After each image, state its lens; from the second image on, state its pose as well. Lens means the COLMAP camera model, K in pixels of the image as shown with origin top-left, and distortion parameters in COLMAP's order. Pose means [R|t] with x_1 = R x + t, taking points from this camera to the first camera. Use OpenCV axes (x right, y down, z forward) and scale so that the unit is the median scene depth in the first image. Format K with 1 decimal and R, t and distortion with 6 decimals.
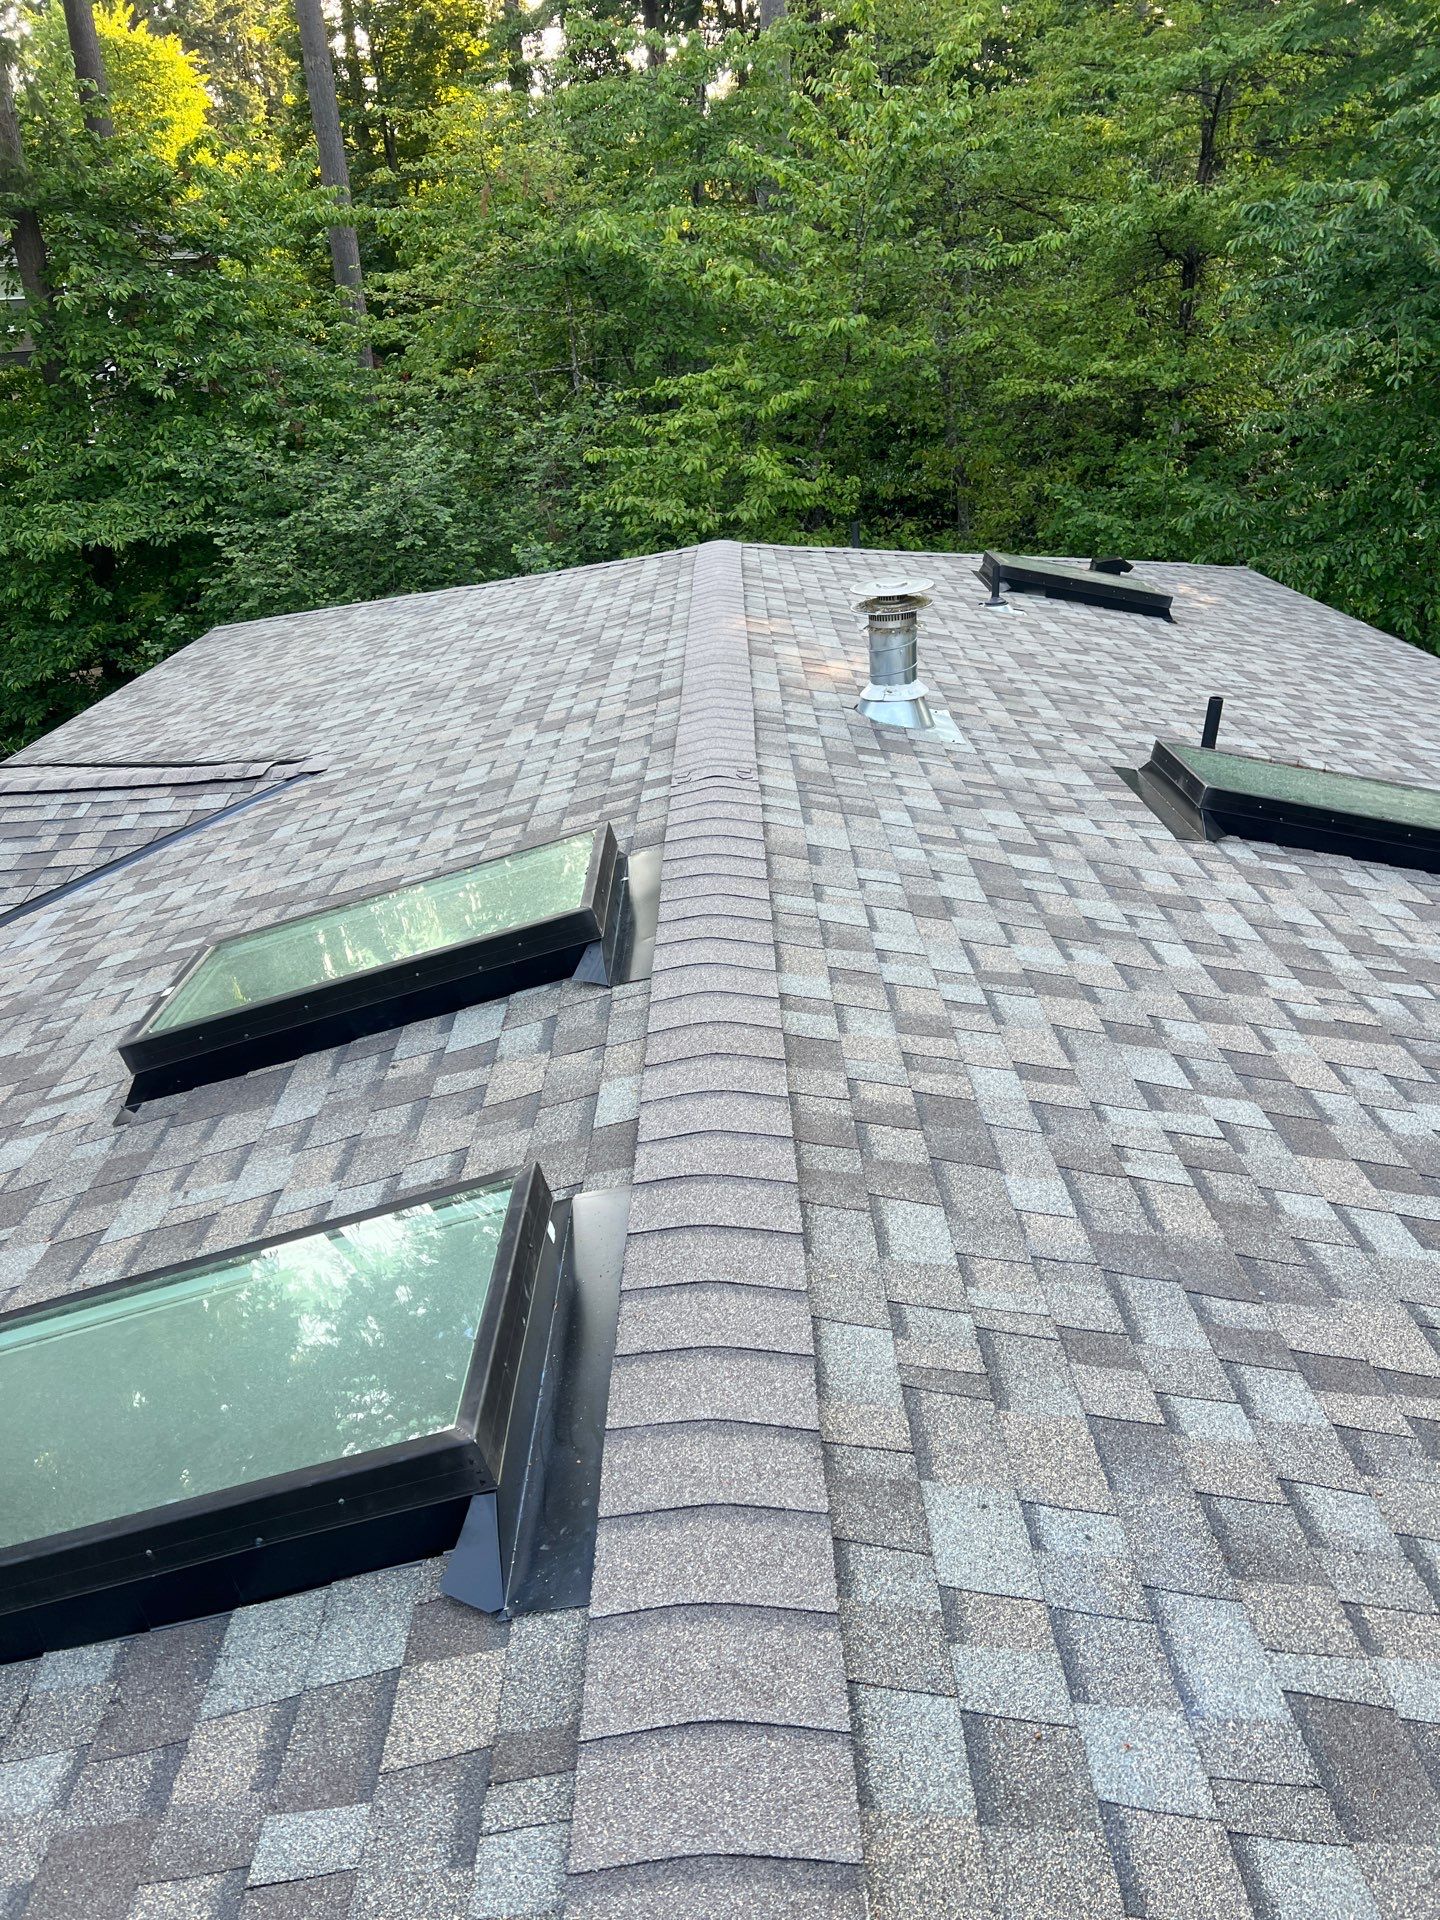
lens RADIAL K [[1428.9, 0, 720.0], [0, 1428.9, 960.0], [0, 0, 1]] dist [-0.000165, 0.000194]
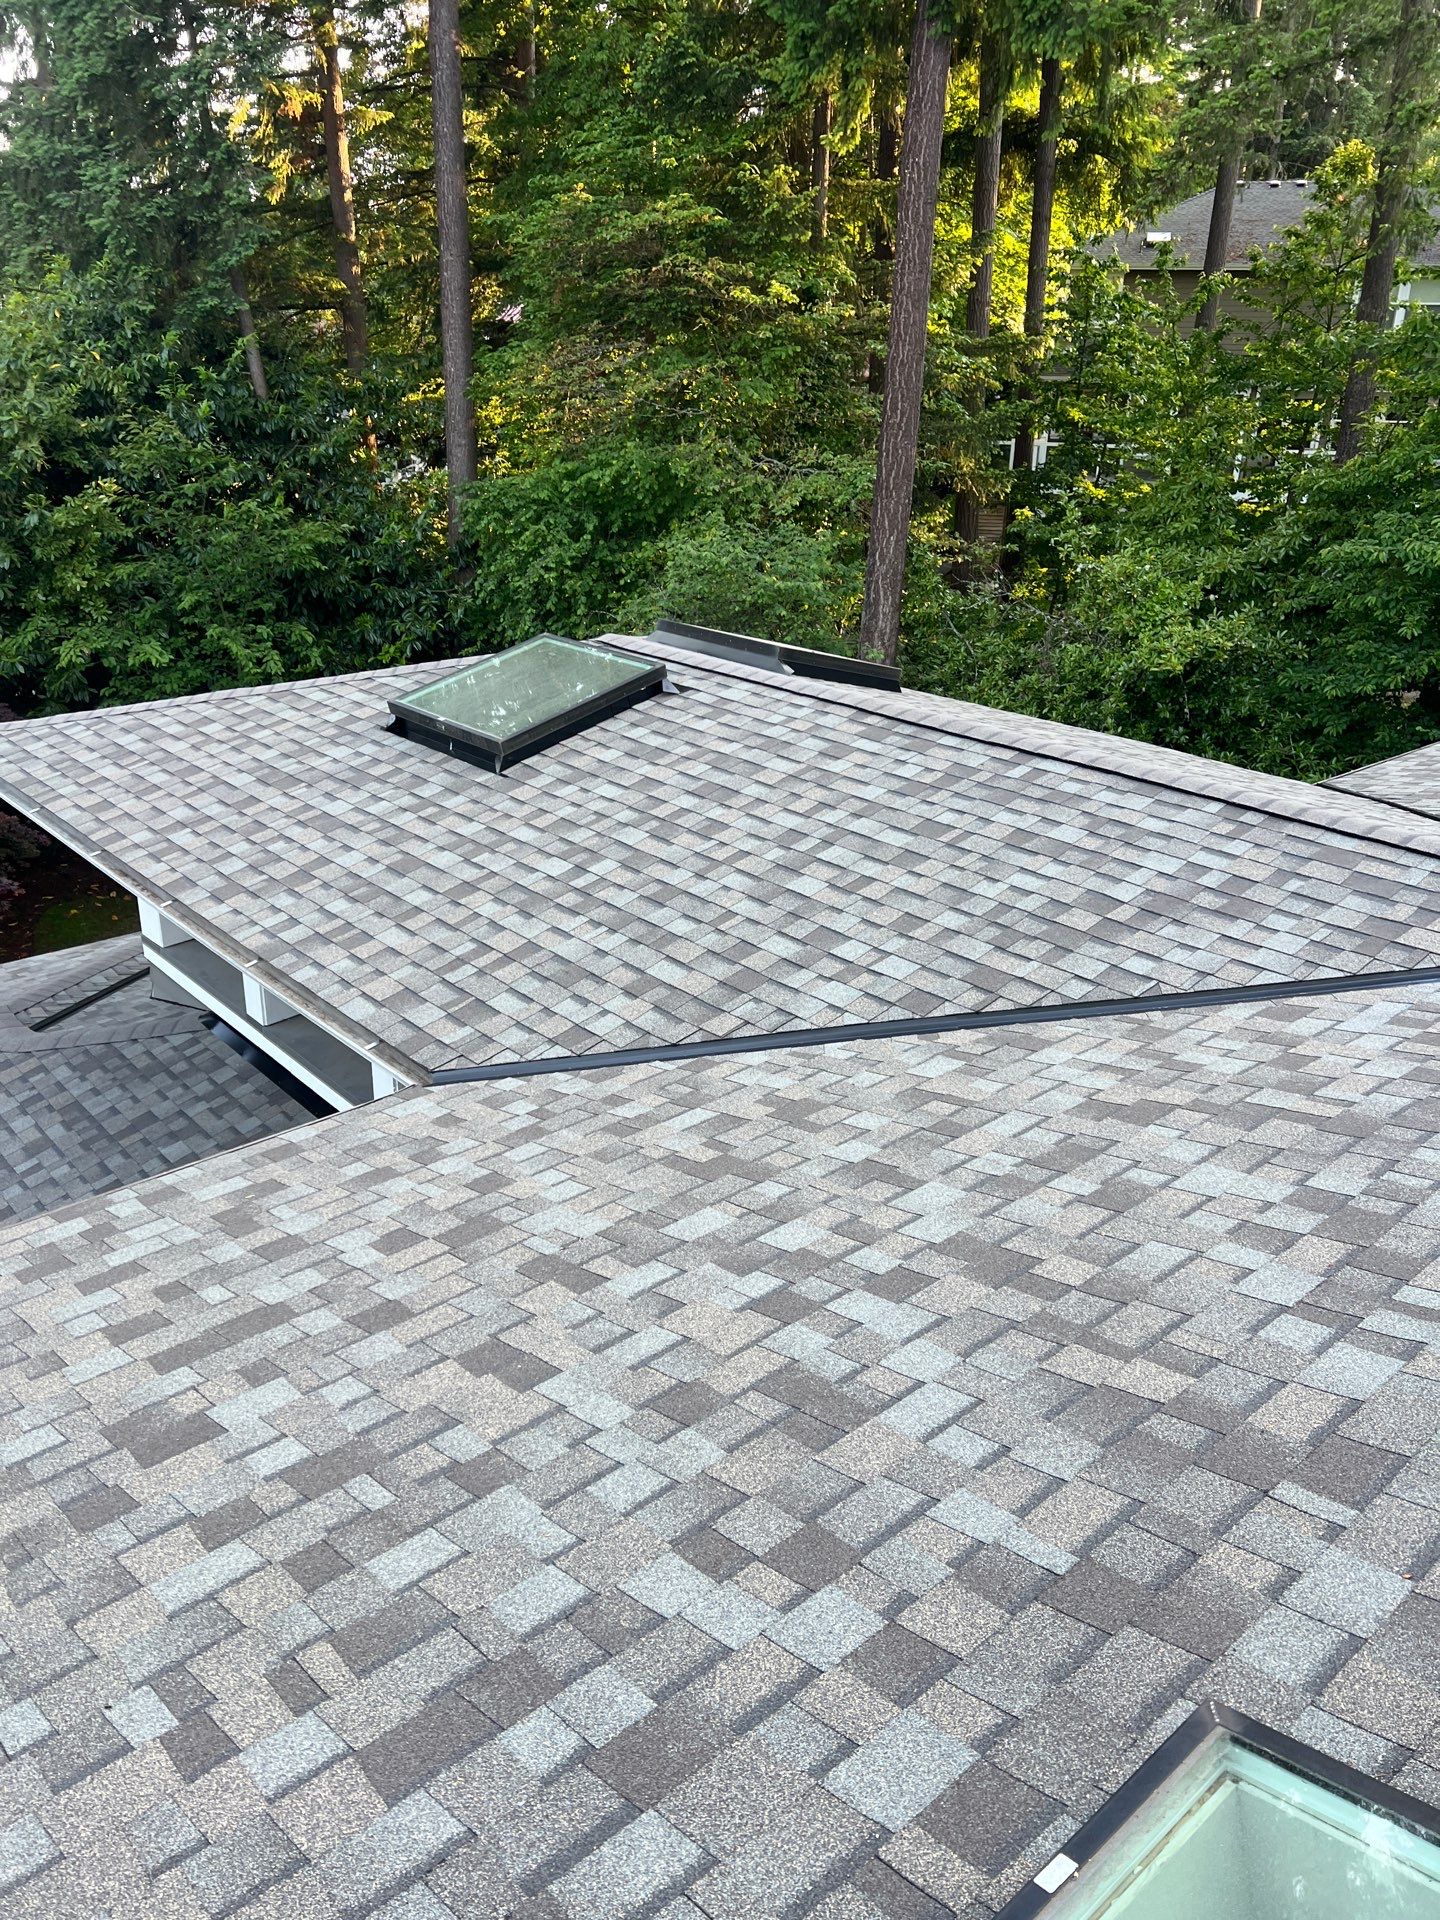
lens RADIAL K [[1428.9, 0, 720.0], [0, 1428.9, 960.0], [0, 0, 1]] dist [-0.000165, 0.000194]
pose [[0.658659, 0.351501, -0.665293, -0.160399], [-0.354766, 0.924806, 0.137384, -0.028153], [0.663558, 0.145535, 0.733833, 0.107563]]
